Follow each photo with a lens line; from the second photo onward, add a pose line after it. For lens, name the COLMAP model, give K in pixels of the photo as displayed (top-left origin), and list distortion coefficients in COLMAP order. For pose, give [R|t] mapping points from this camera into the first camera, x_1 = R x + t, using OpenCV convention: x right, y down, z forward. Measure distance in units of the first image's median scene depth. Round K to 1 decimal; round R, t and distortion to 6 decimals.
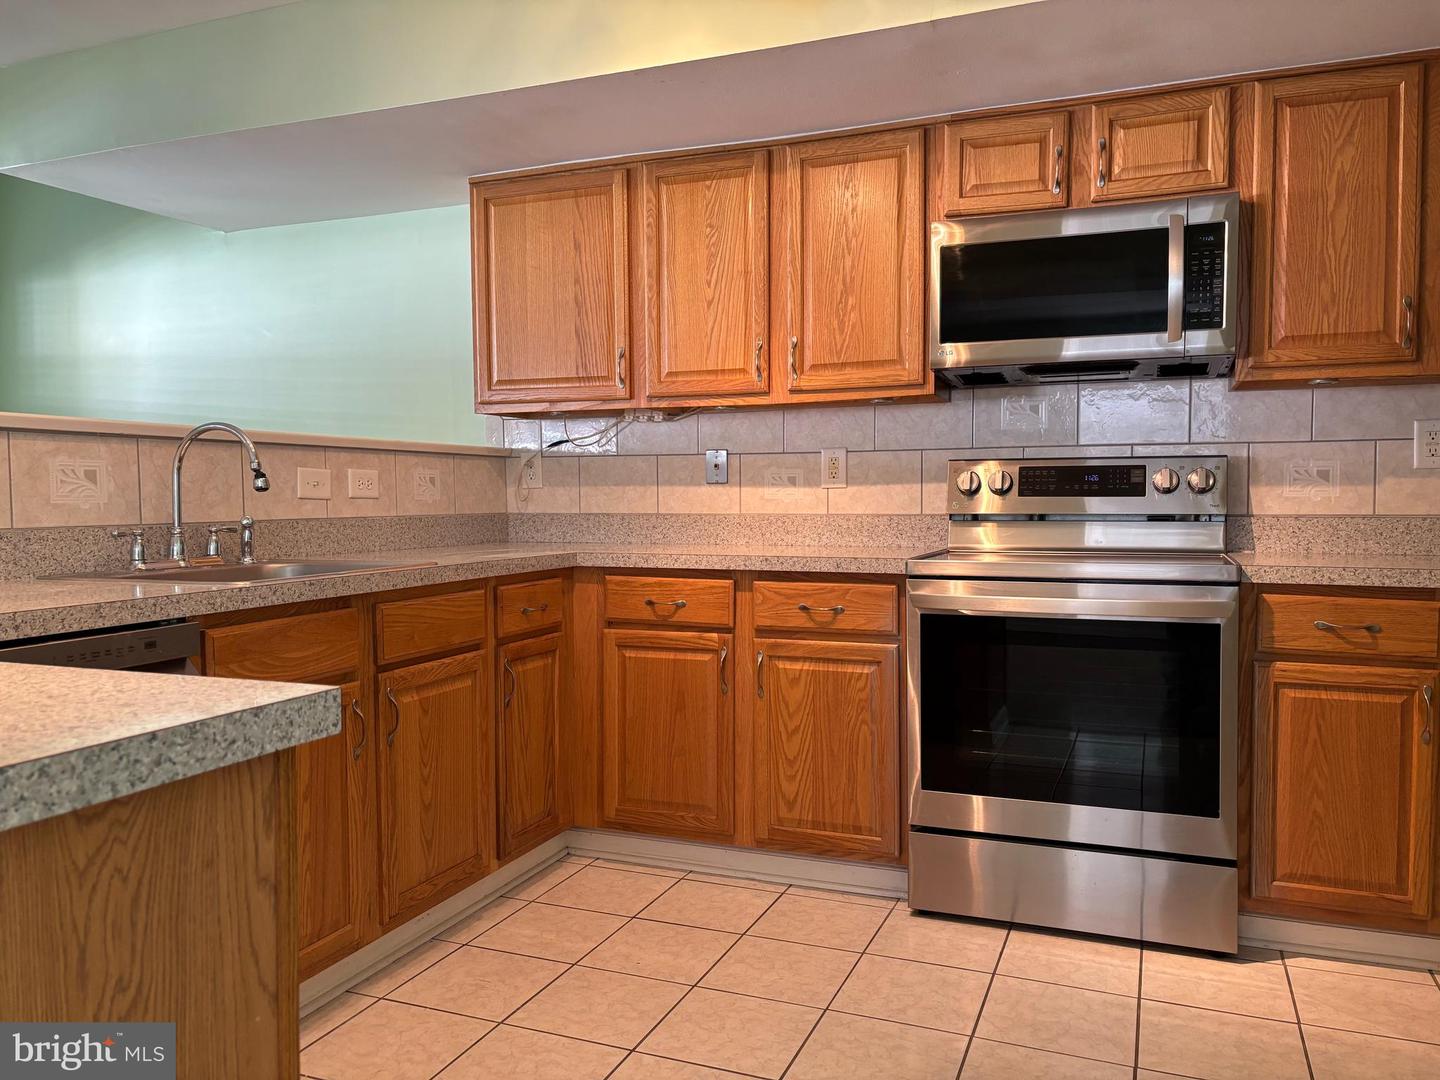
lens RADIAL K [[1076.4, 0, 721.5], [0, 1076.4, 545.5], [0, 0, 1]] dist [0.032076, -0.009075]
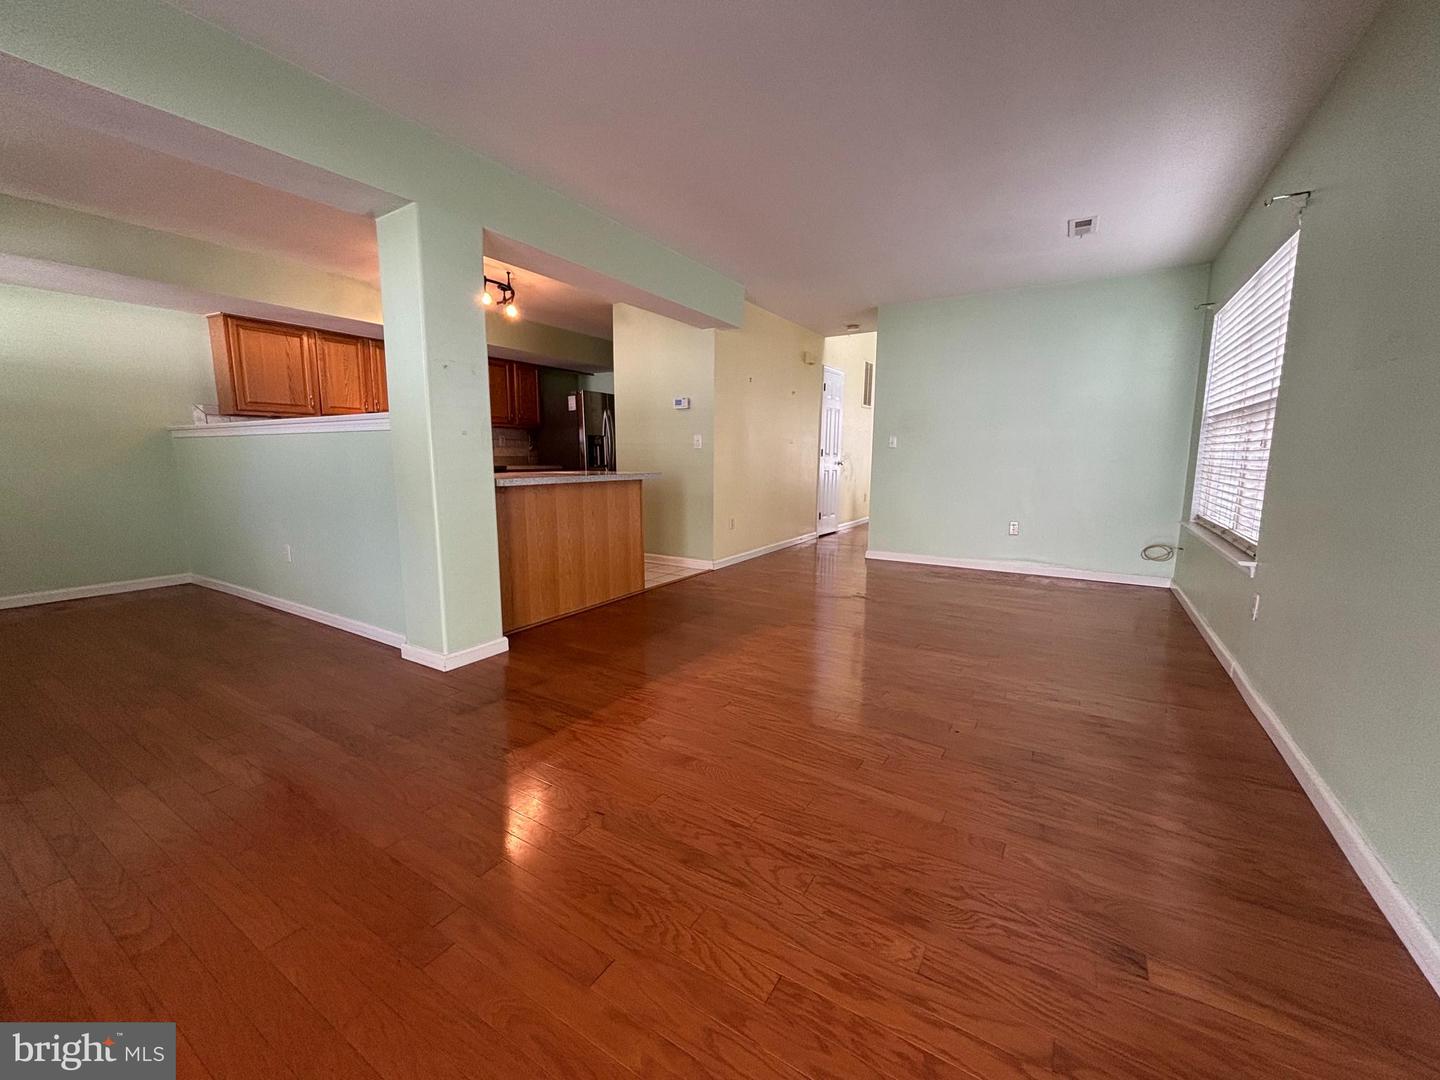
lens RADIAL K [[579.4, 0, 717.8], [0, 579.4, 533.5], [0, 0, 1]] dist [-0.000112, -0.000544]
pose [[0.187182, -0.130042, 0.973680, -1.546037], [0.039638, 0.991391, 0.124787, 0.026977], [-0.981525, 0.015237, 0.190725, -0.344124]]
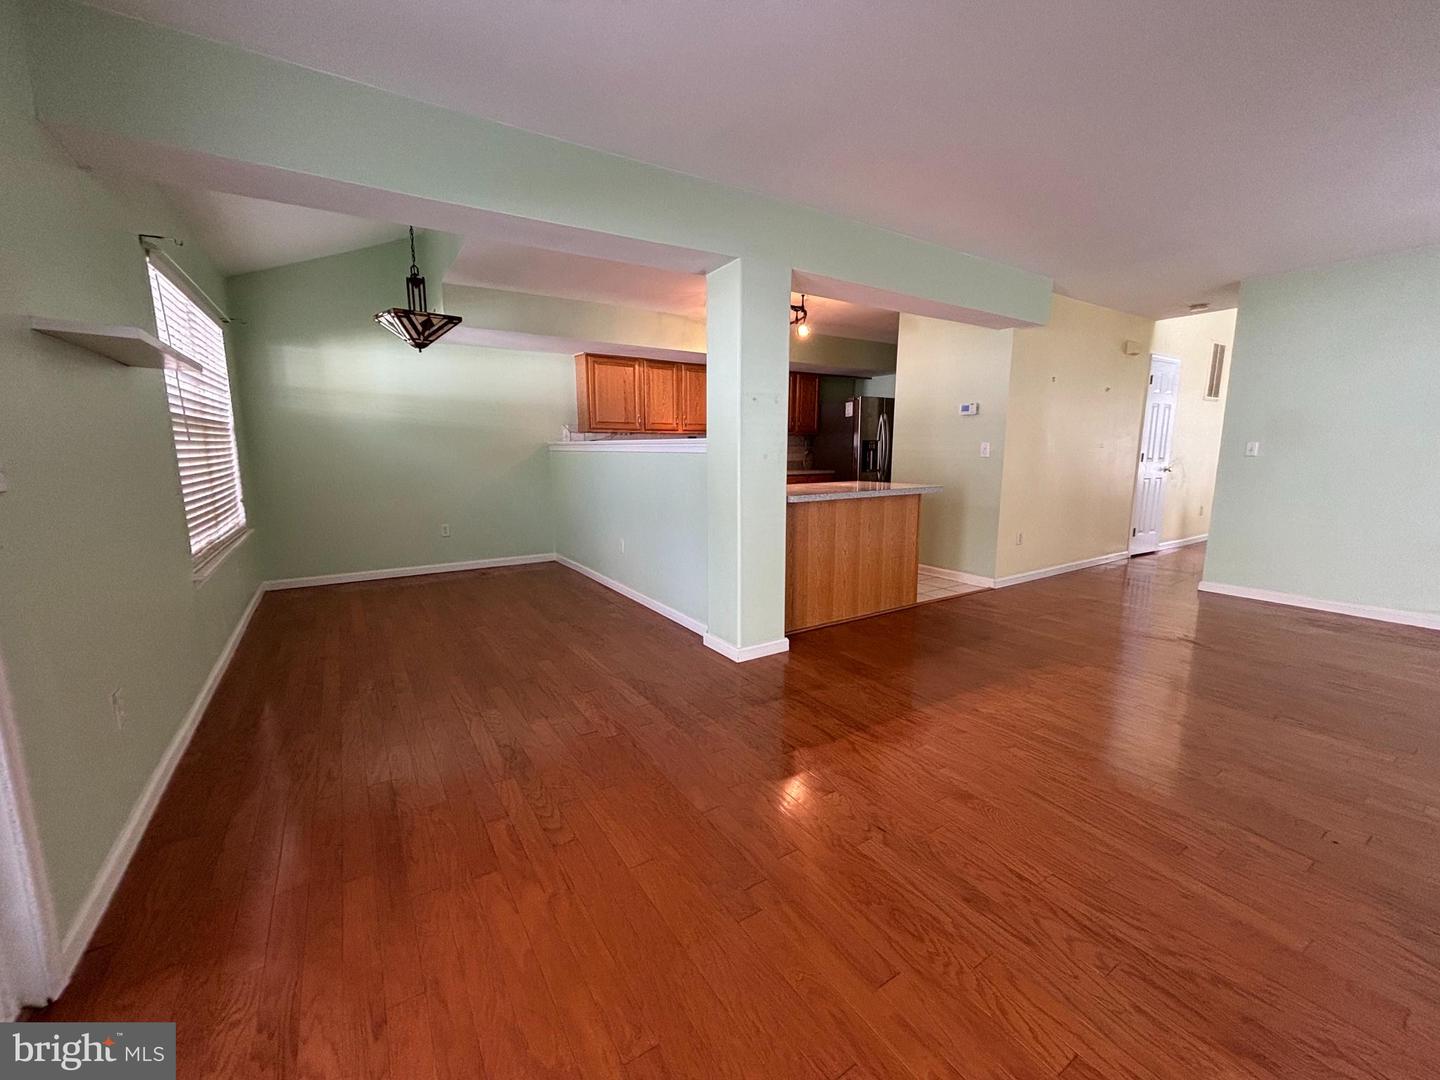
lens RADIAL K [[579.4, 0, 721.8], [0, 579.4, 537.4], [0, 0, 1]] dist [-0.000112, -0.000544]
pose [[0.587527, -0.120823, 0.800134, -1.595175], [0.036037, 0.991716, 0.123292, -0.016732], [-0.808402, -0.043603, 0.587014, -0.327774]]
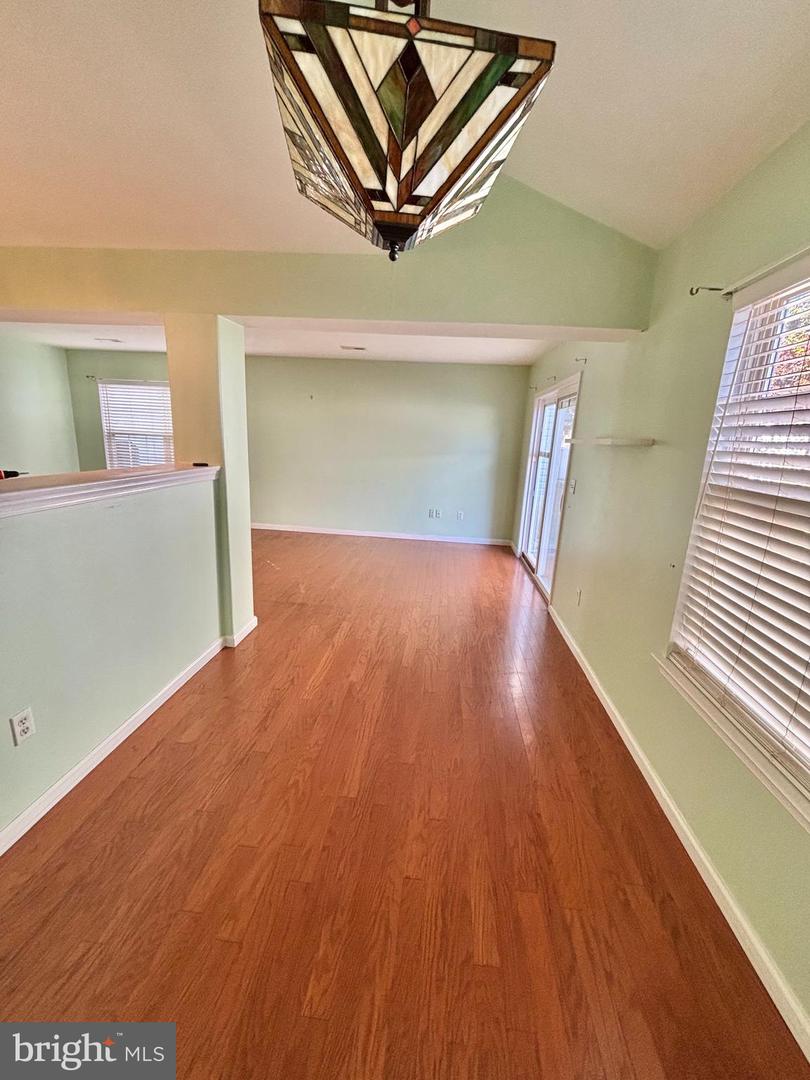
lens RADIAL K [[434.5, 0, 406.2], [0, 434.5, 540.8], [0, 0, 1]] dist [-0.000112, -0.000544]
pose [[0.957552, -0.016881, 0.287765, -0.982287], [-0.039347, 0.981286, 0.188494, -0.165902], [-0.285562, -0.191816, 0.938968, 0.690810]]
